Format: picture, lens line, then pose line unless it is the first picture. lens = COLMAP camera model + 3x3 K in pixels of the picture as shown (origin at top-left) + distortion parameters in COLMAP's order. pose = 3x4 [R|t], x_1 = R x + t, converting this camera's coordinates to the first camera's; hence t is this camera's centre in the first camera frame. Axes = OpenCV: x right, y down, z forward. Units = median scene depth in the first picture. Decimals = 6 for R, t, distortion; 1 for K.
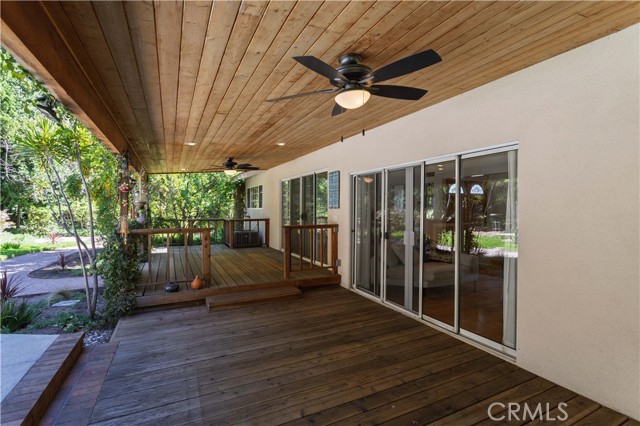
lens RADIAL K [[309.7, 0, 321.0], [0, 309.7, 211.0], [0, 0, 1]] dist [0.001382, 0.000820]
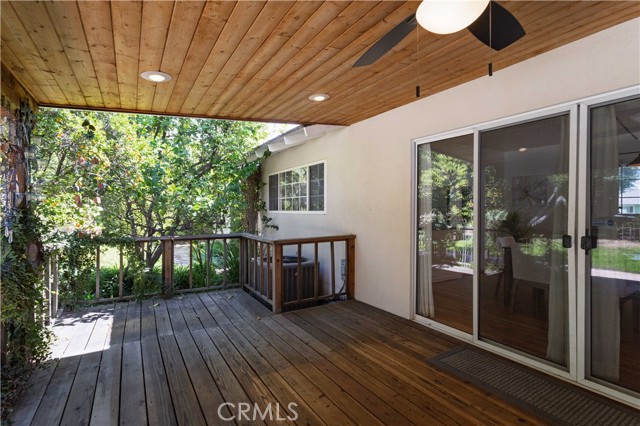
lens RADIAL K [[309.7, 0, 319.2], [0, 309.7, 212.4], [0, 0, 1]] dist [0.001382, 0.000820]
pose [[0.995125, -0.000618, 0.098621, -0.253421], [0.000098, 0.999986, 0.005275, -0.010493], [-0.098623, -0.005240, 0.995111, 0.549087]]
